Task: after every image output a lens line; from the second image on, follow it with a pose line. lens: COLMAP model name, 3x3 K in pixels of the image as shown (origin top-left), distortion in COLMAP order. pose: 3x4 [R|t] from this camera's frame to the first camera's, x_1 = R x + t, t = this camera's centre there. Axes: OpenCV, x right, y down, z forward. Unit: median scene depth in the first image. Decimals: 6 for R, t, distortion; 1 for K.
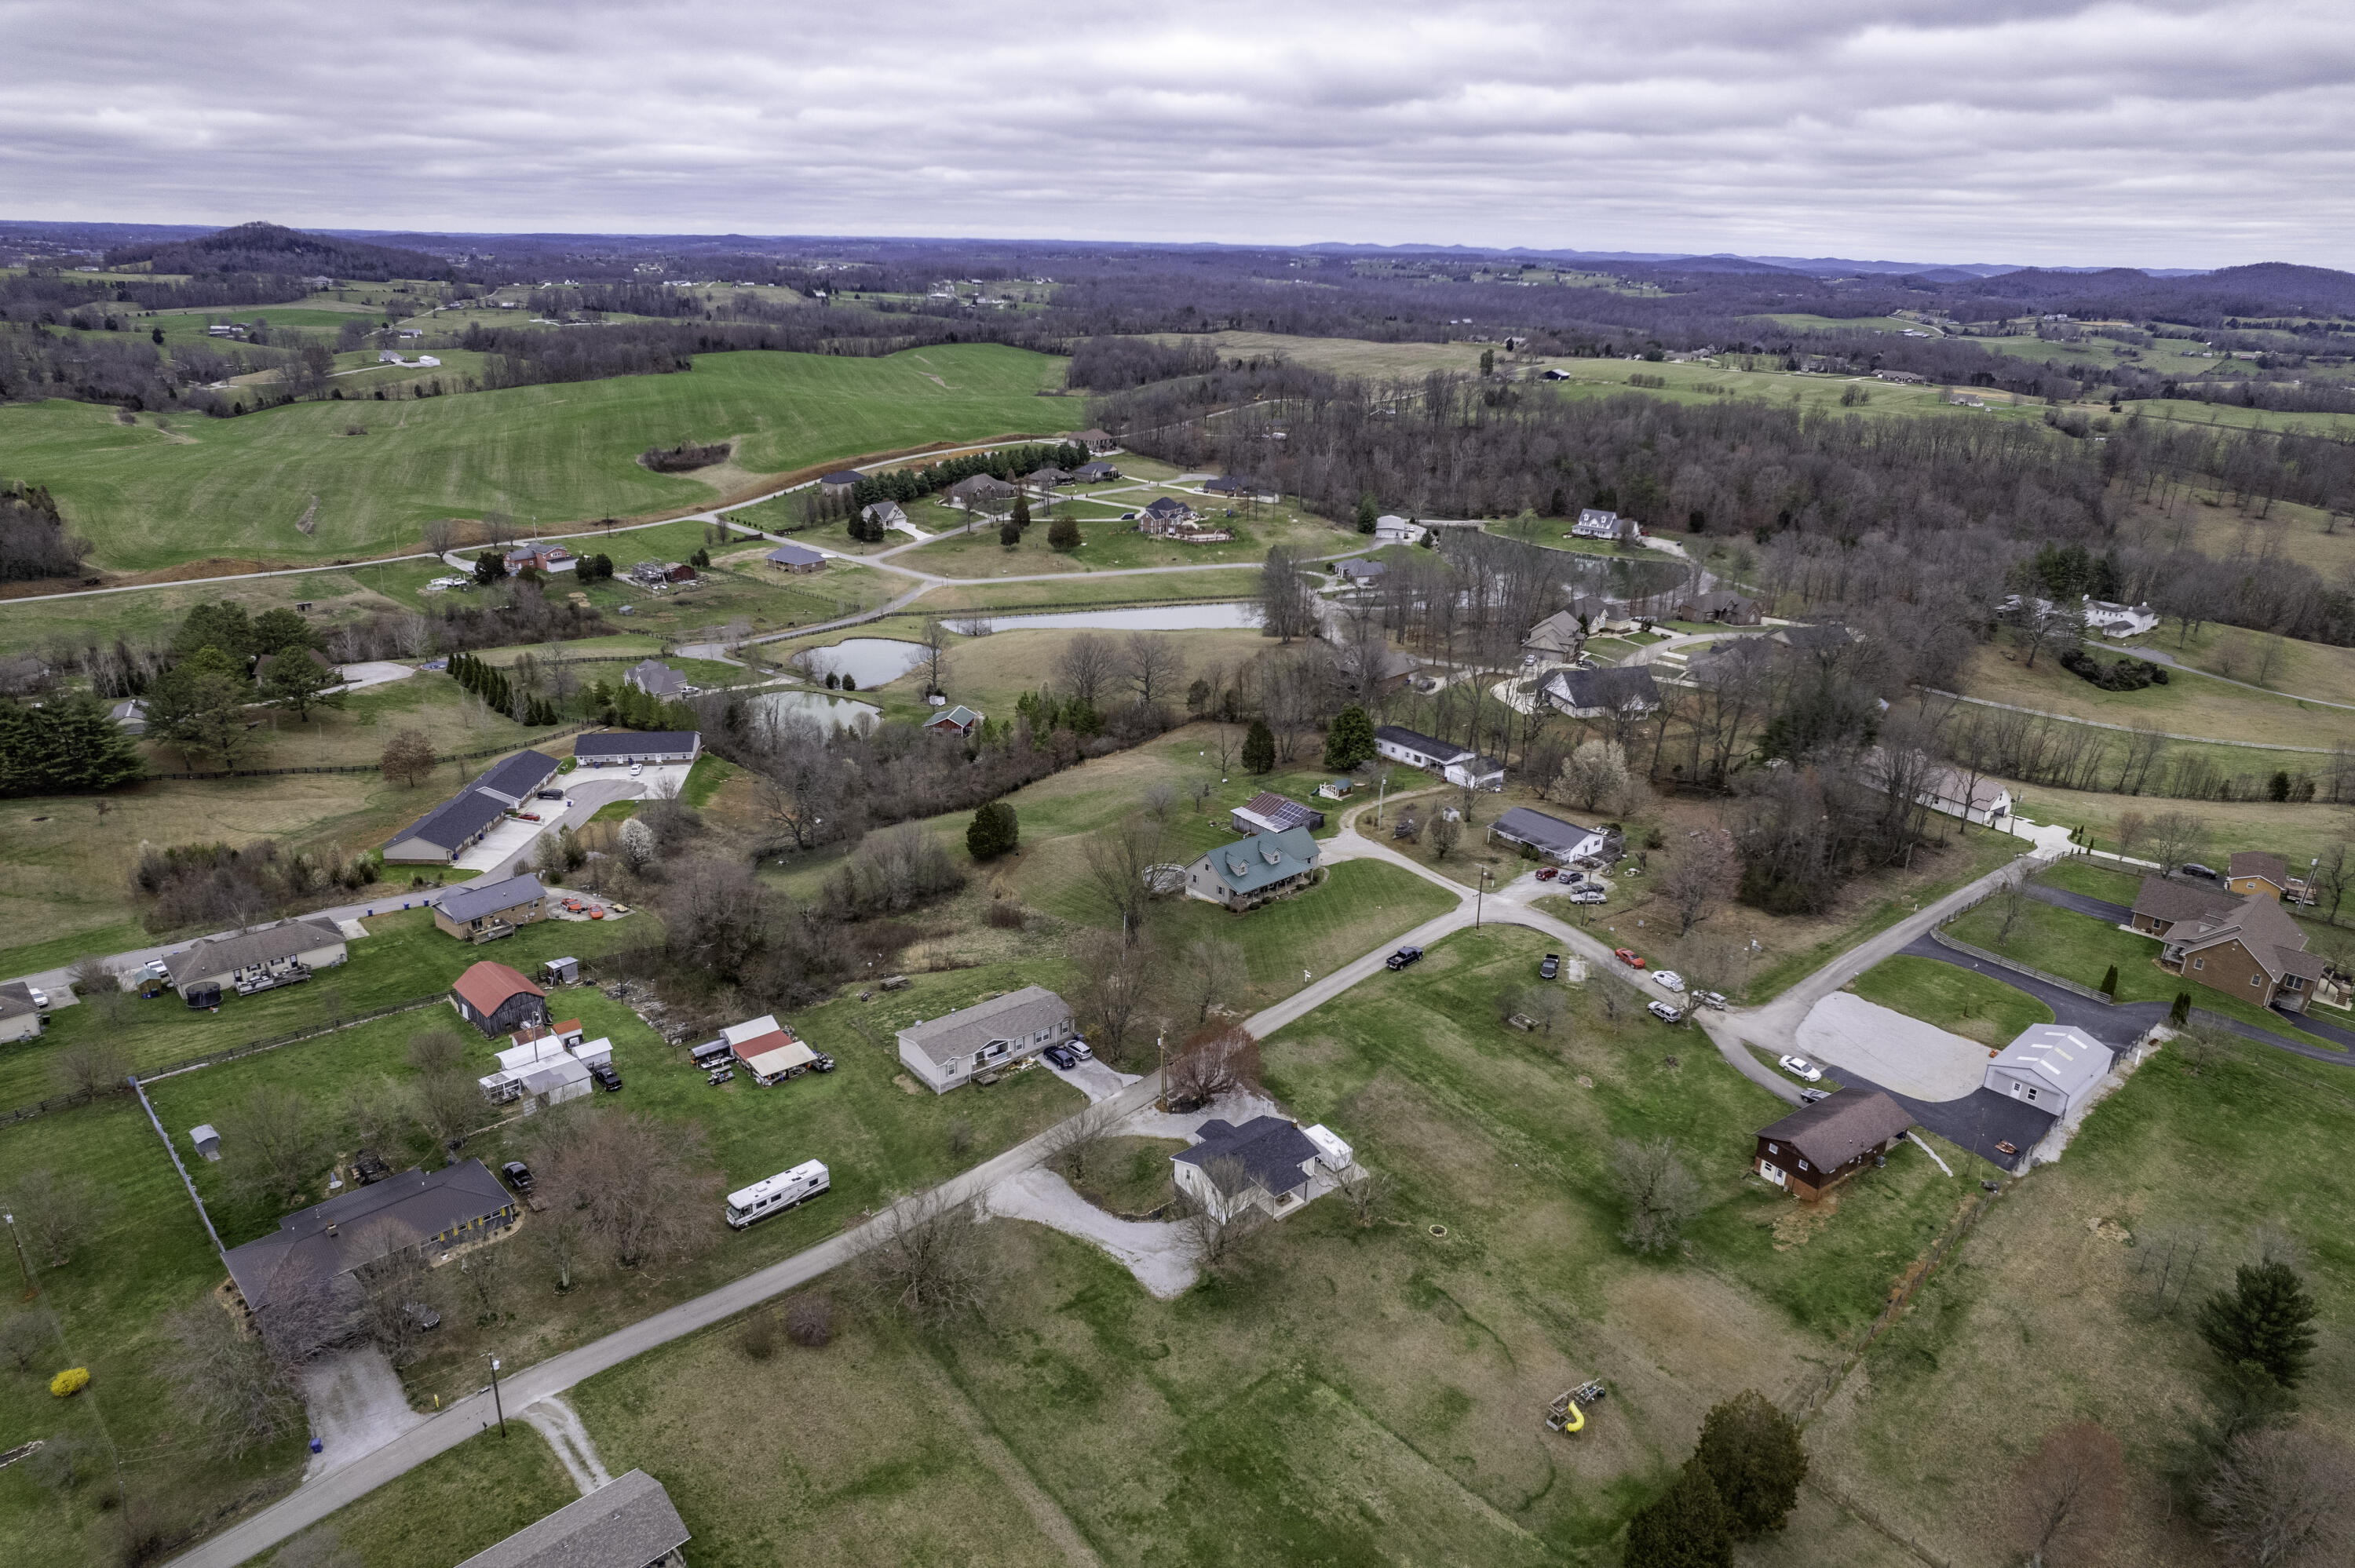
lens RADIAL K [[1510.8, 0, 1183.5], [0, 1510.8, 779.1], [0, 0, 1]] dist [-0.076543, 0.075599]
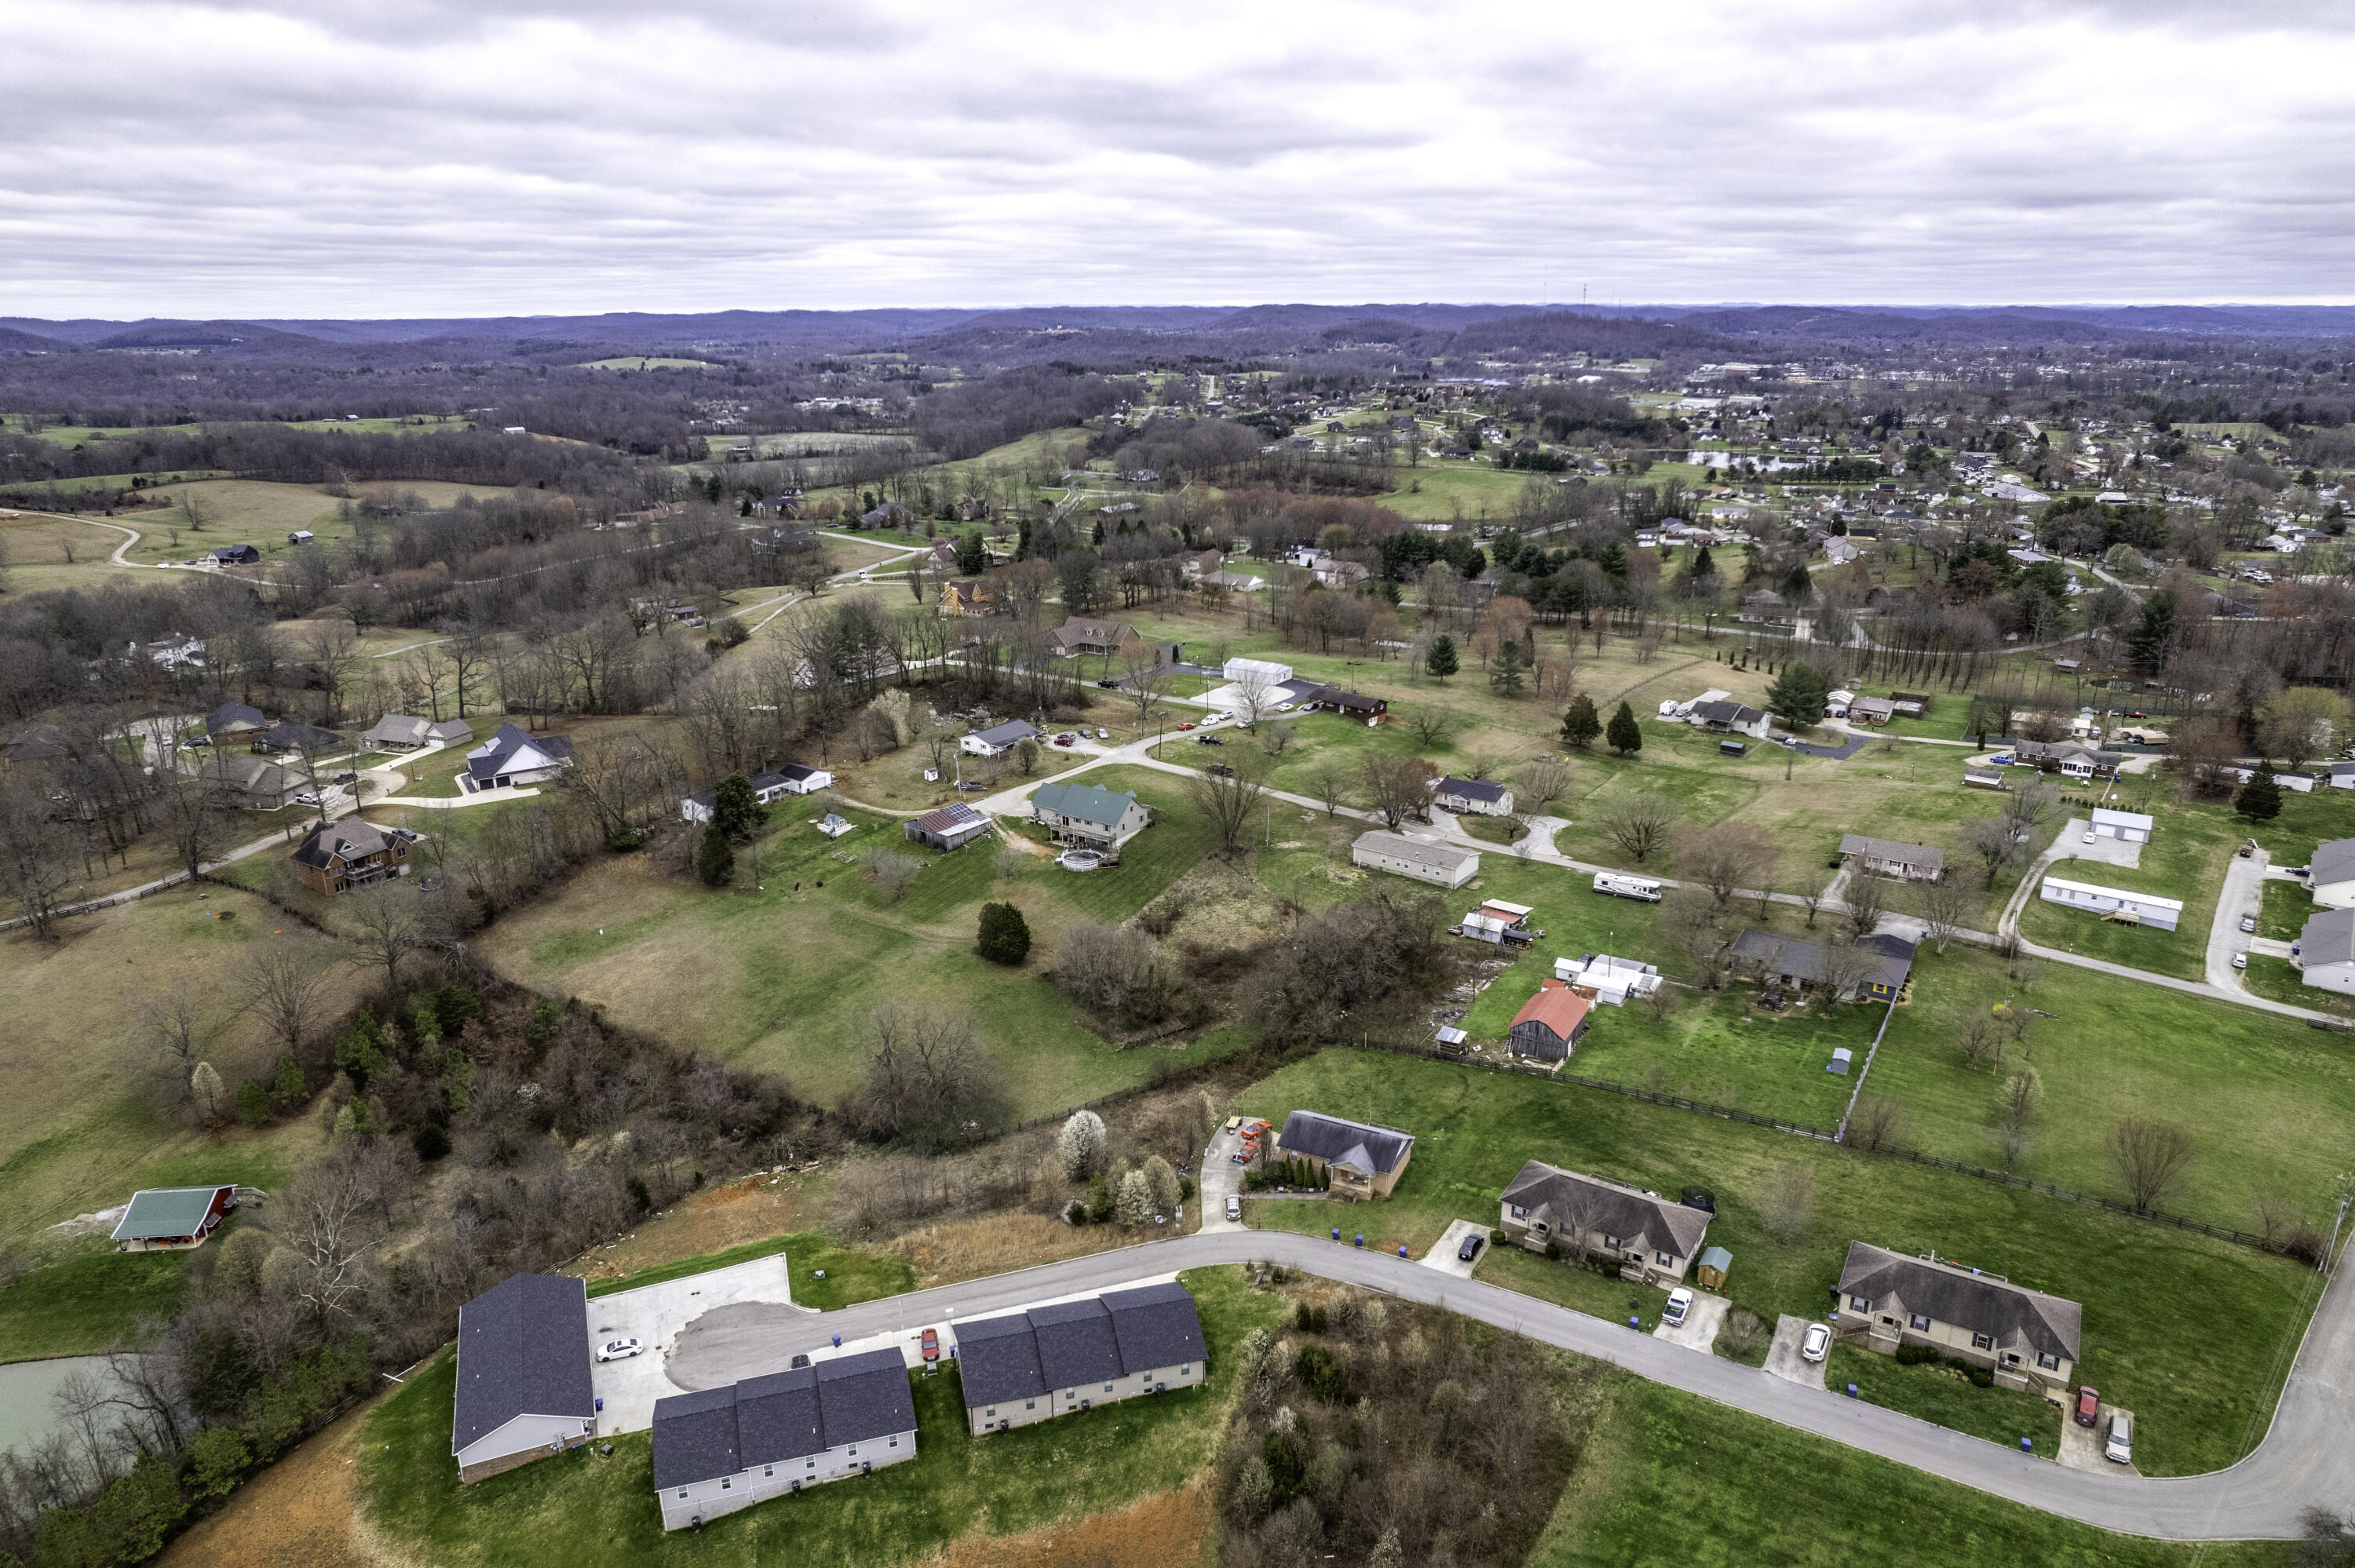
lens RADIAL K [[1510.8, 0, 1183.5], [0, 1510.8, 779.1], [0, 0, 1]] dist [-0.076543, 0.075599]
pose [[-0.250118, -0.310167, 0.917190, -0.762682], [0.334378, 0.861343, 0.382466, -0.286037], [-0.908643, 0.402350, -0.111725, 0.747138]]
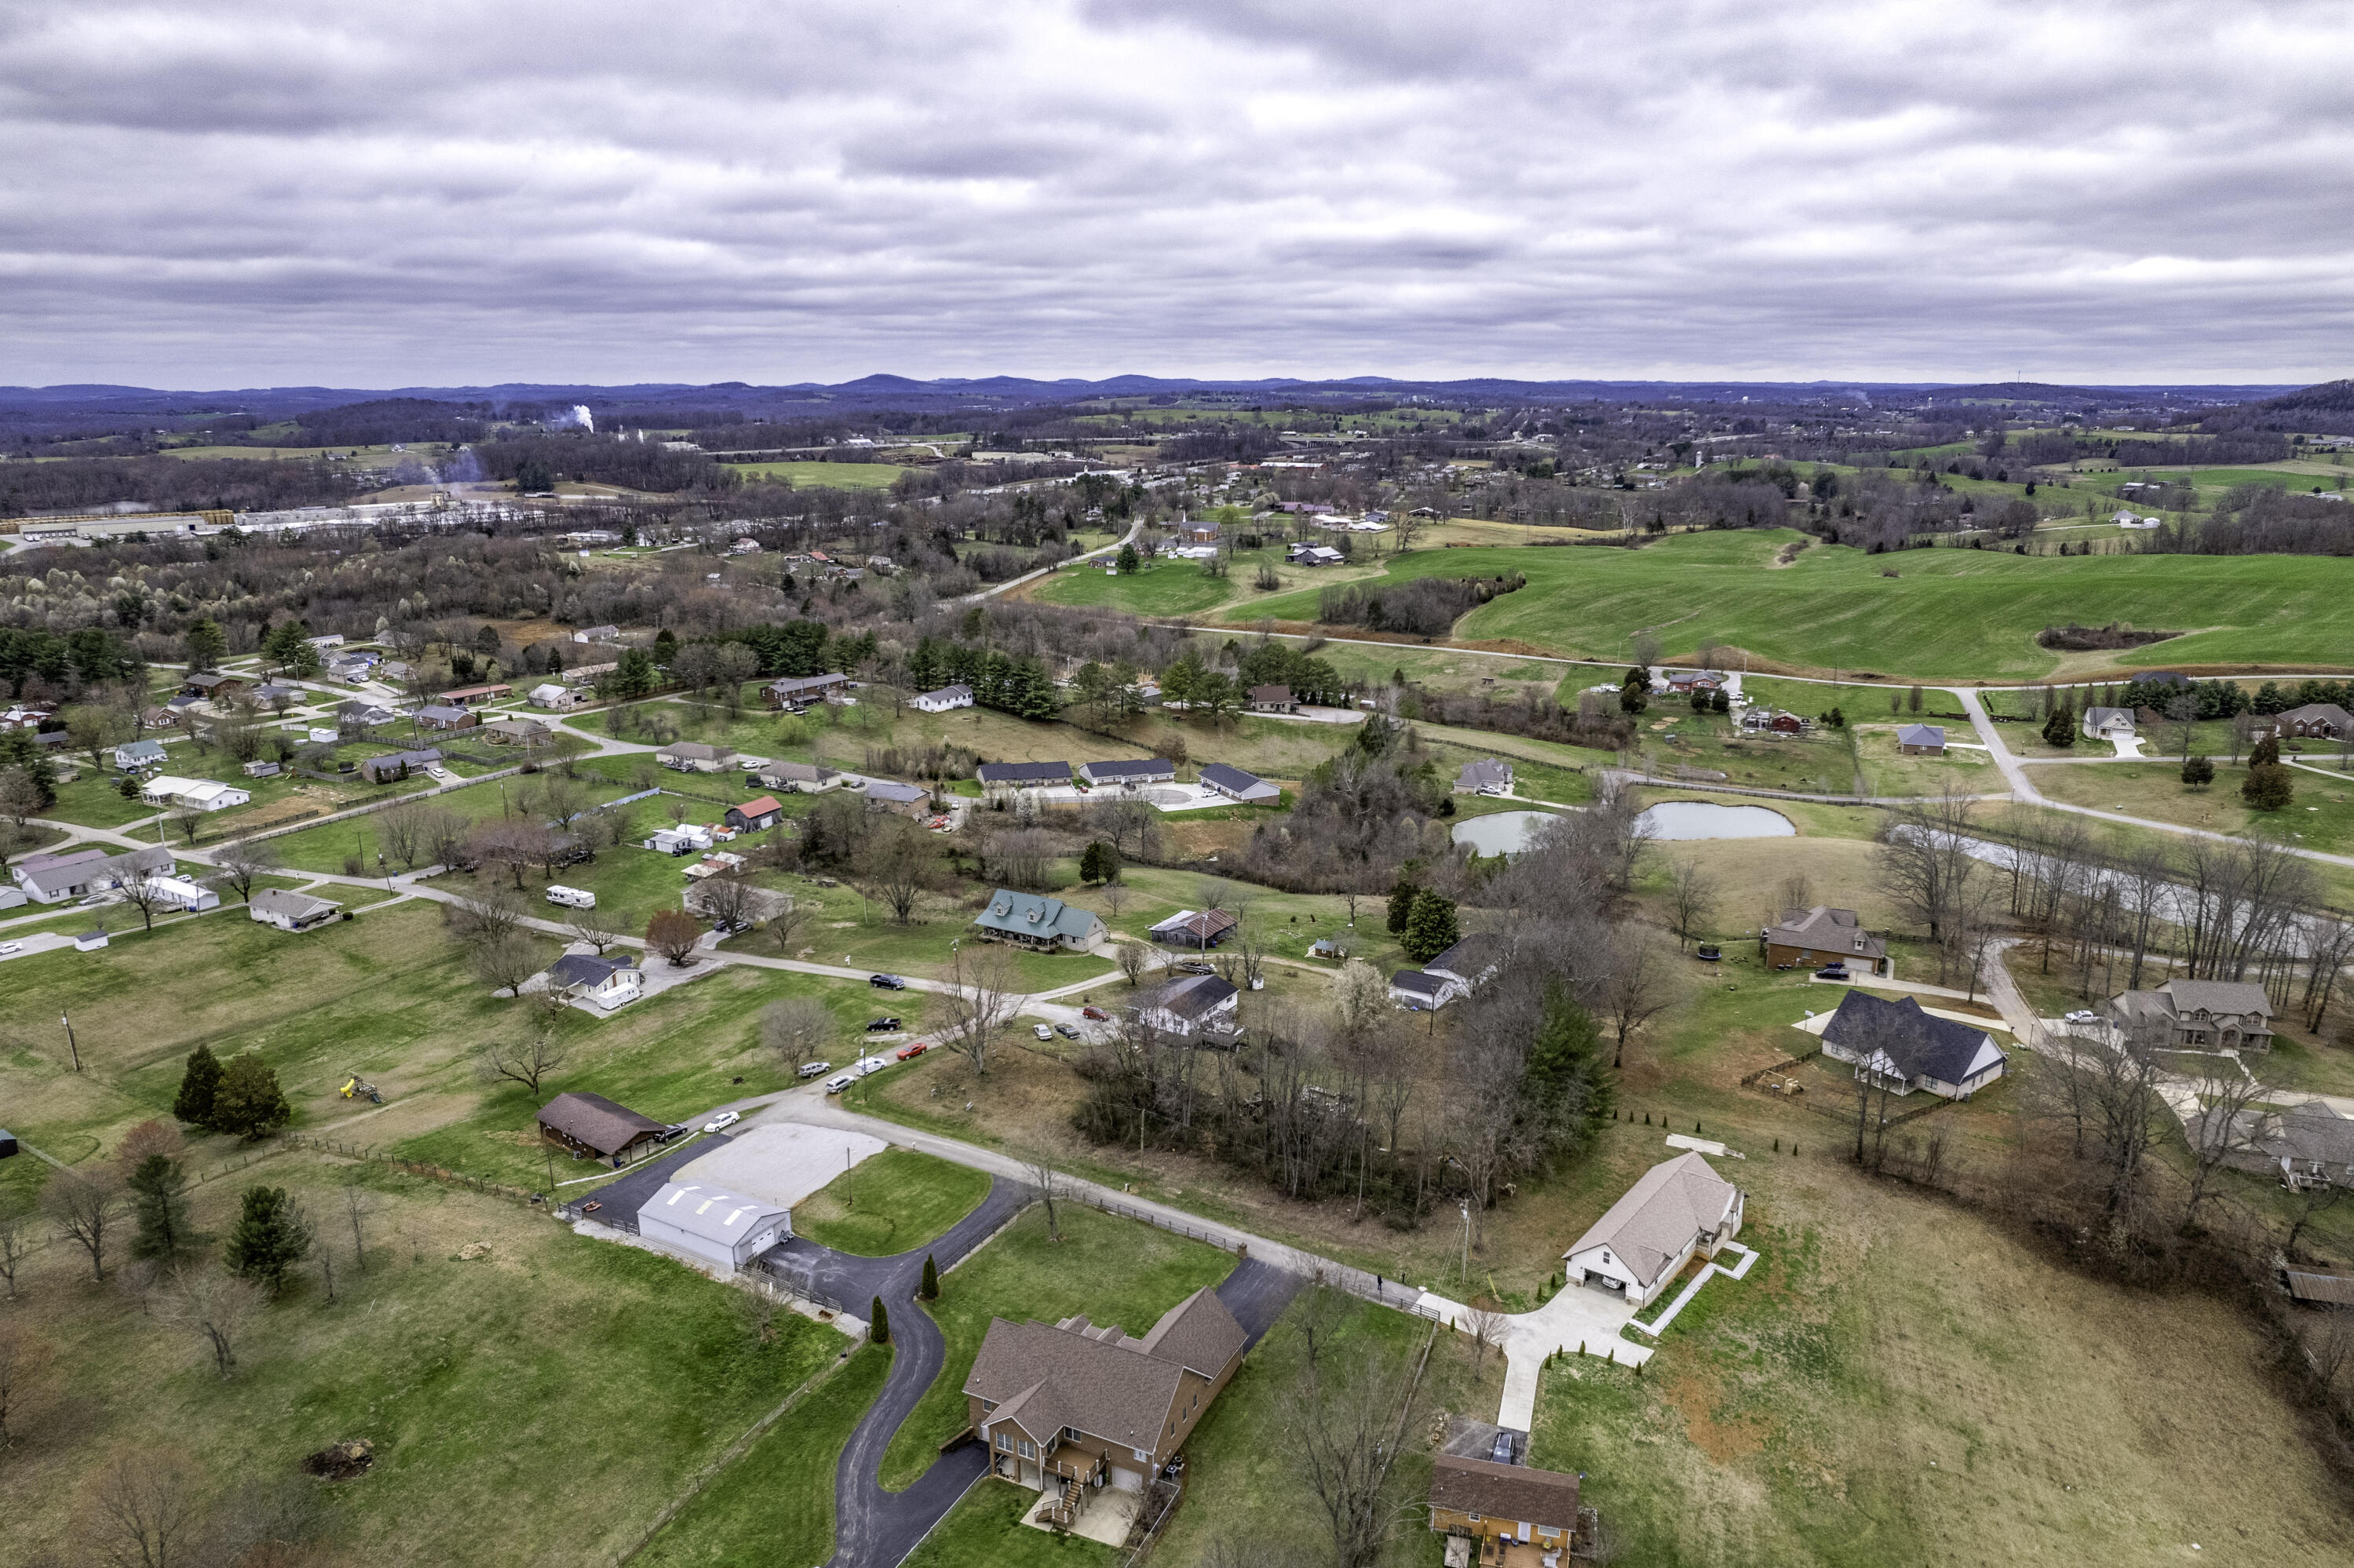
lens RADIAL K [[1590.4, 0, 1177.0], [0, 1590.4, 784.0], [0, 0, 1]] dist [-0.057571, -0.000557]
pose [[0.313122, 0.214806, -0.925101, 0.830262], [-0.313277, 0.942926, 0.112909, -0.149191], [0.896556, 0.254458, 0.362545, 0.442054]]
